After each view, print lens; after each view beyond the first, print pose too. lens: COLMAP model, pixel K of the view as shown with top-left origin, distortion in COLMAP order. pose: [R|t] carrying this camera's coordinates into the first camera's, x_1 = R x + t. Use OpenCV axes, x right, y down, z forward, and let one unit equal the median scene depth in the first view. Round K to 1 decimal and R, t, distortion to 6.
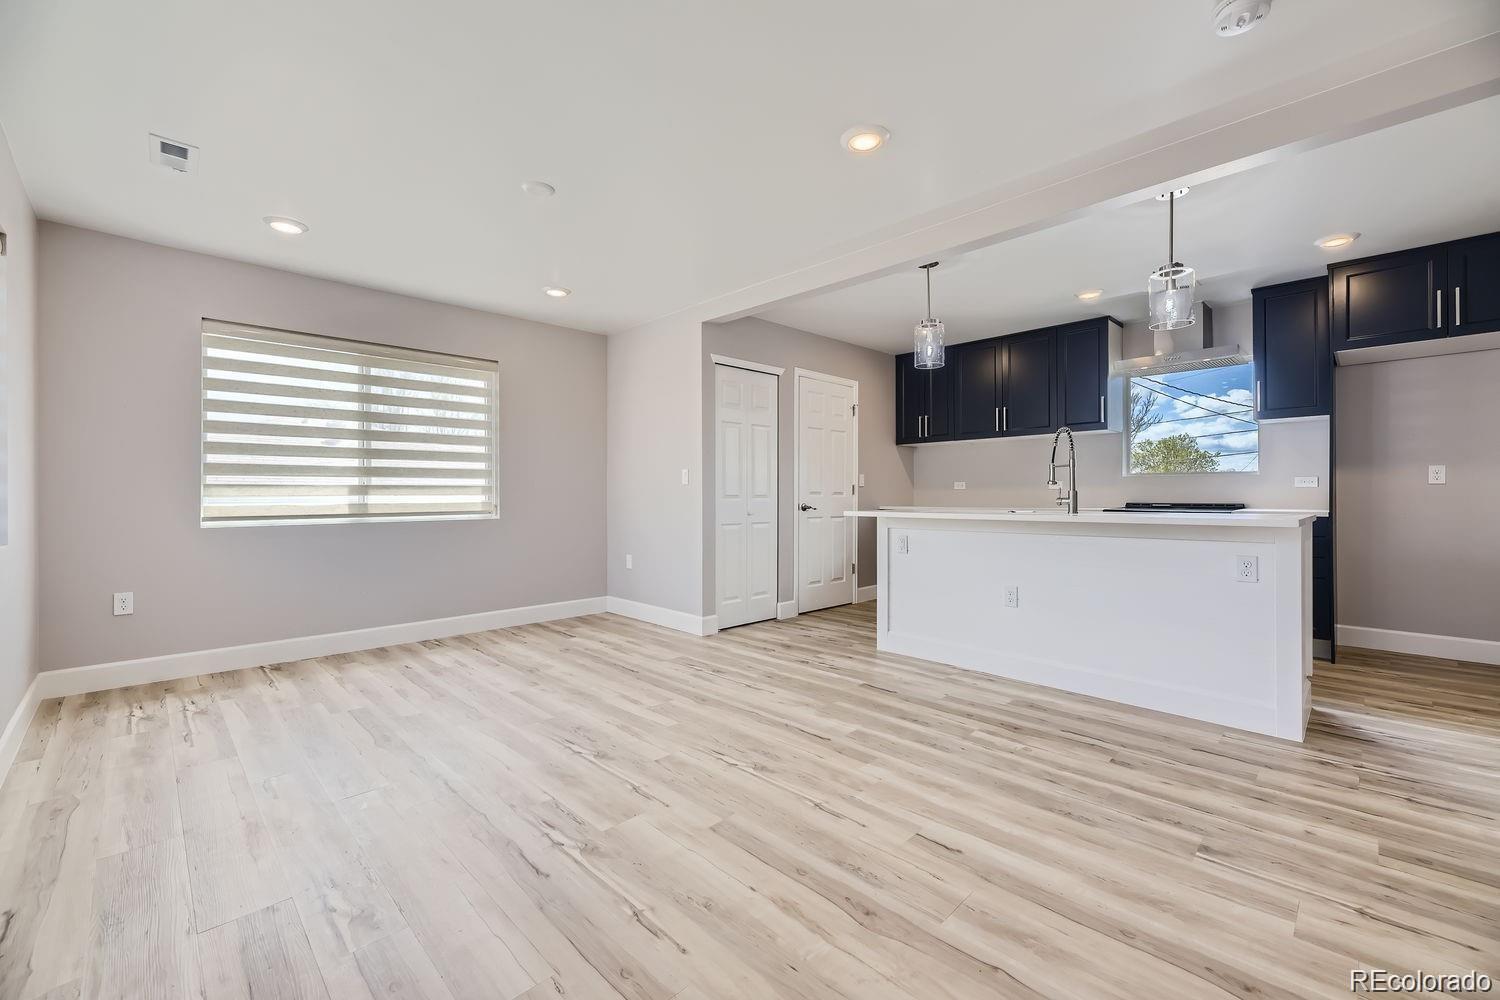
lens RADIAL K [[615.4, 0, 738.3], [0, 615.4, 491.6], [0, 0, 1]] dist [0.003151, 0.000170]
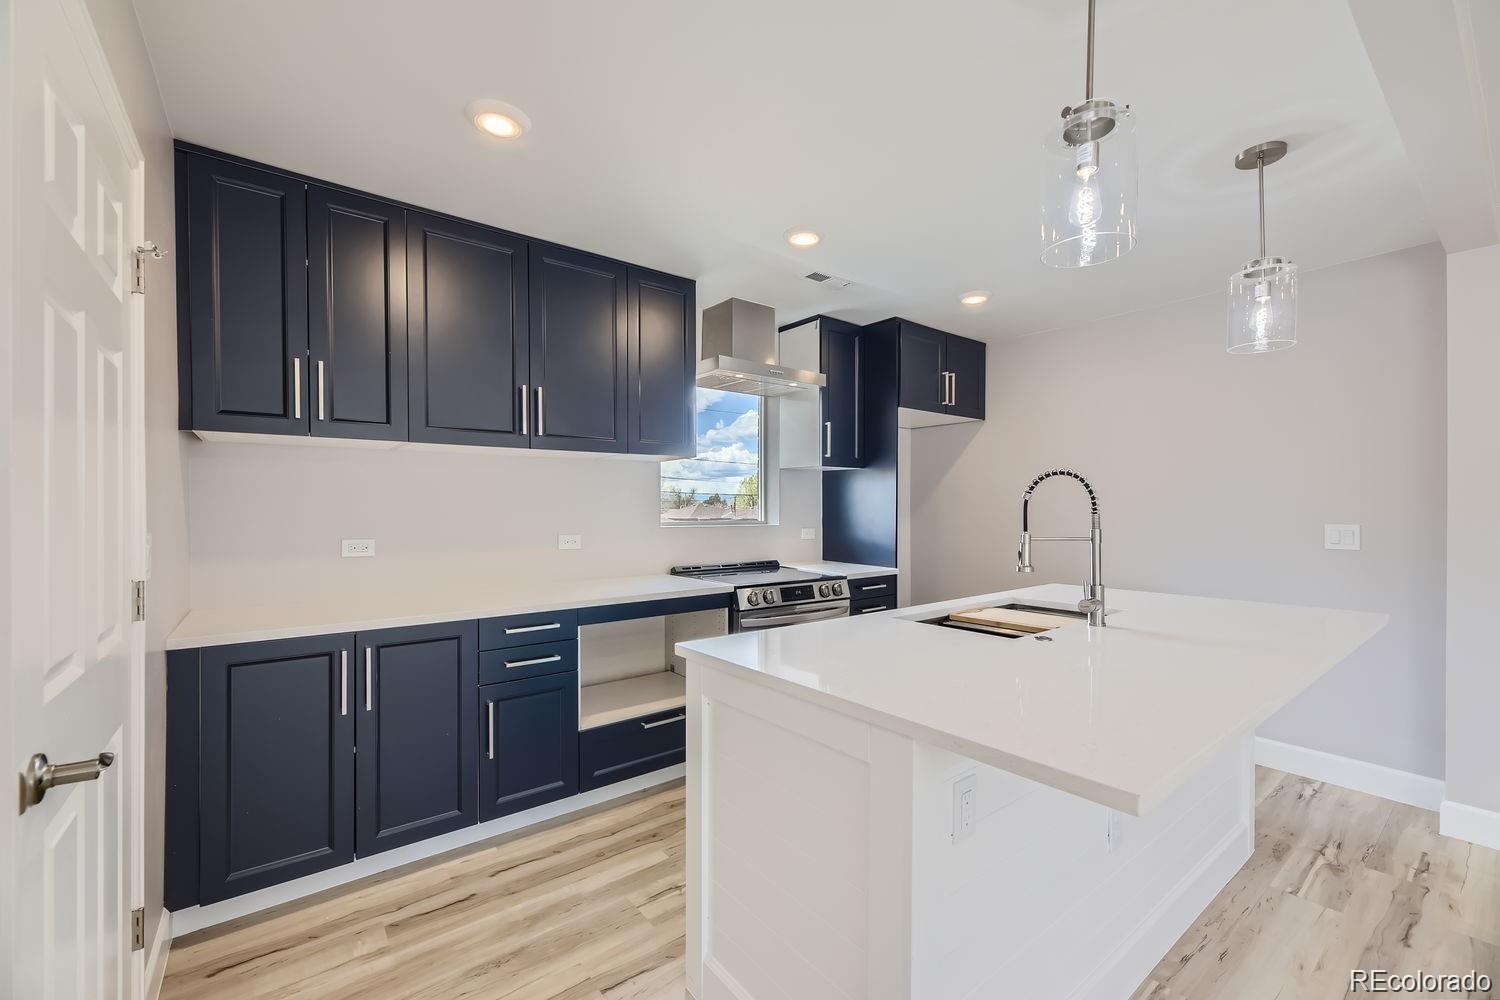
lens RADIAL K [[615.4, 0, 757.1], [0, 615.4, 511.7], [0, 0, 1]] dist [0.003151, 0.000170]
pose [[0.097145, -0.007468, 0.995242, -0.044682], [-0.008244, 0.999931, 0.008308, -0.067100], [-0.995236, -0.009012, 0.097077, 1.168668]]
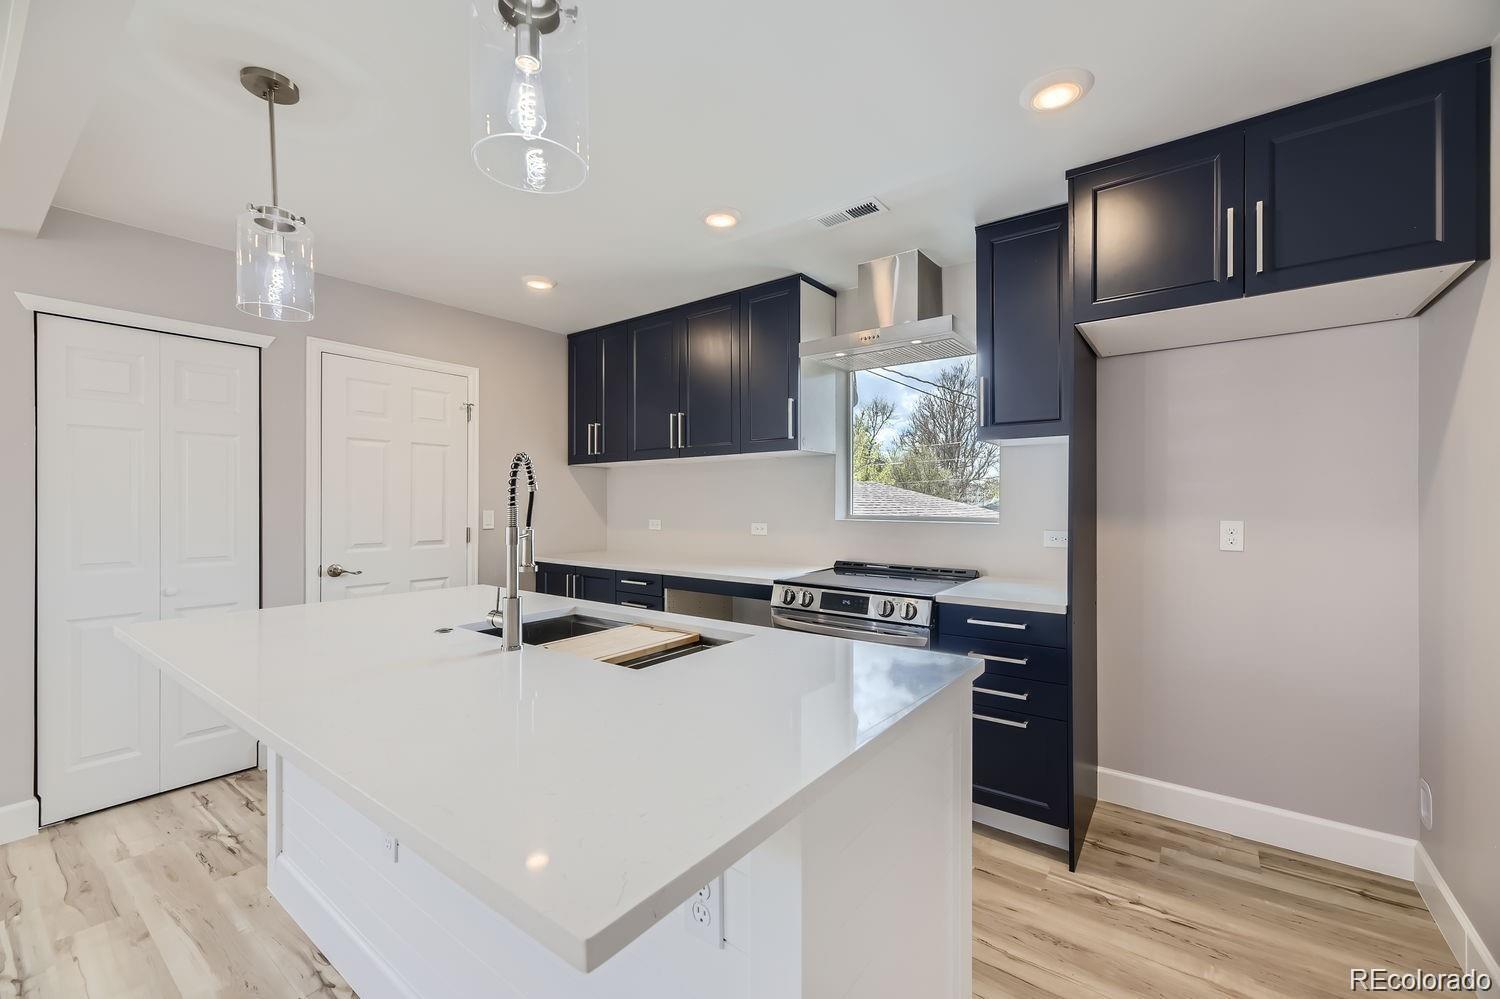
lens RADIAL K [[615.4, 0, 741.8], [0, 615.4, 500.6], [0, 0, 1]] dist [0.003151, 0.000170]
pose [[0.988432, 0.001190, 0.151659, 0.593471], [-0.002003, 0.999984, 0.005207, -0.068528], [-0.151651, -0.005451, 0.988419, 0.500036]]
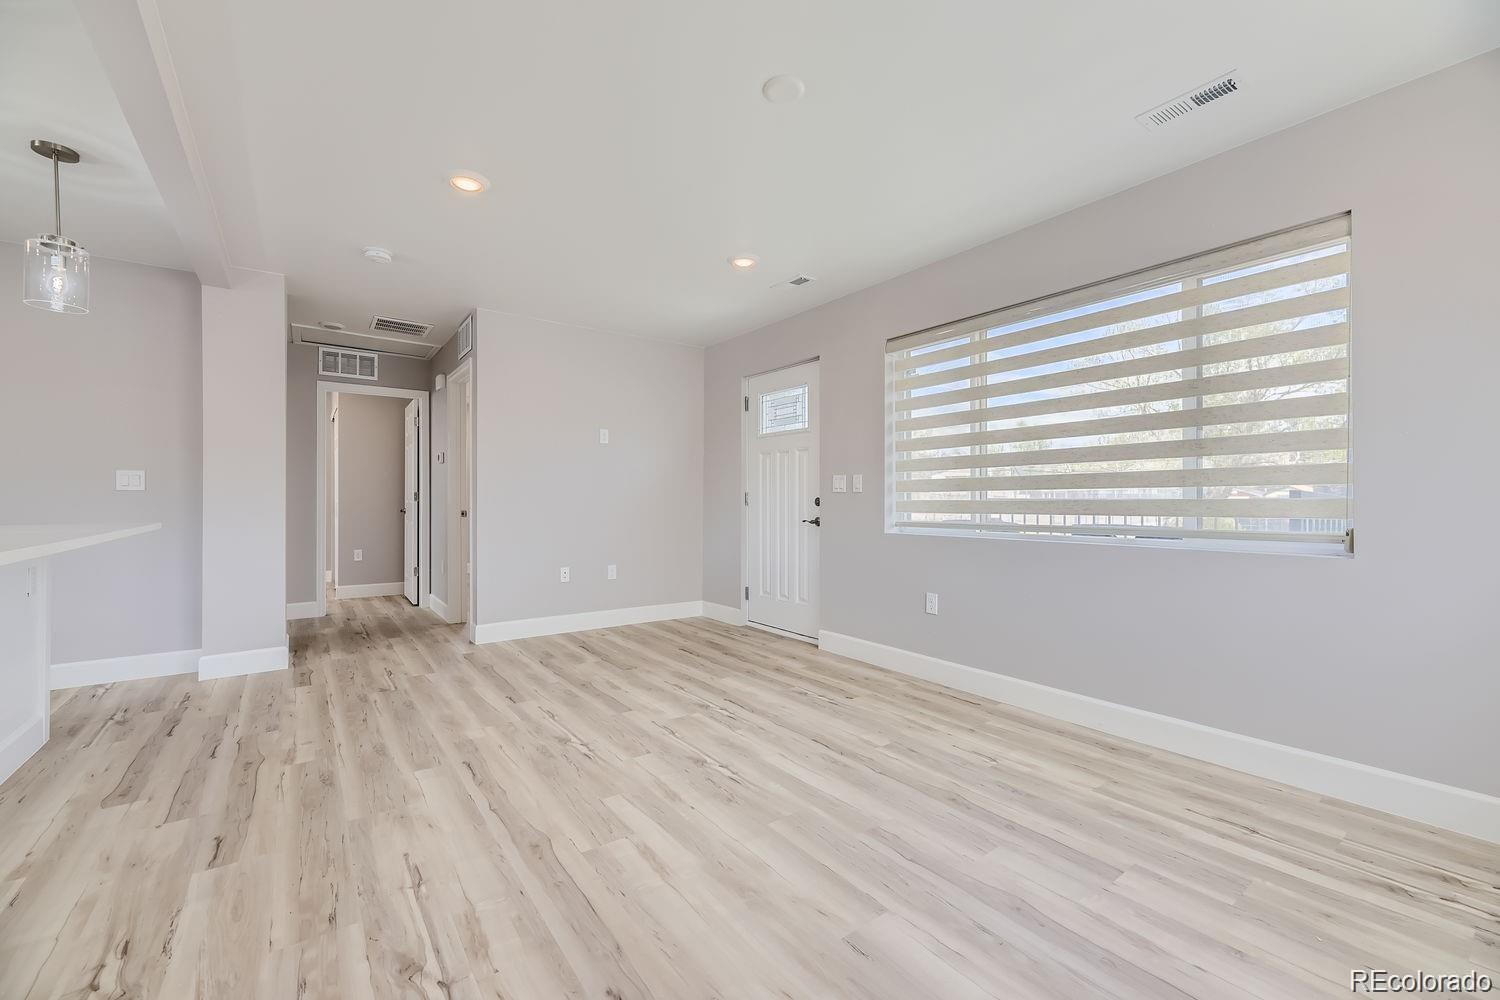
lens RADIAL K [[615.4, 0, 739.5], [0, 615.4, 493.5], [0, 0, 1]] dist [0.003151, 0.000170]
pose [[-0.989962, 0.002250, 0.141315, -0.289036], [0.000172, 0.999892, -0.014715, 0.001886], [-0.141333, -0.014543, -0.989855, 1.338727]]
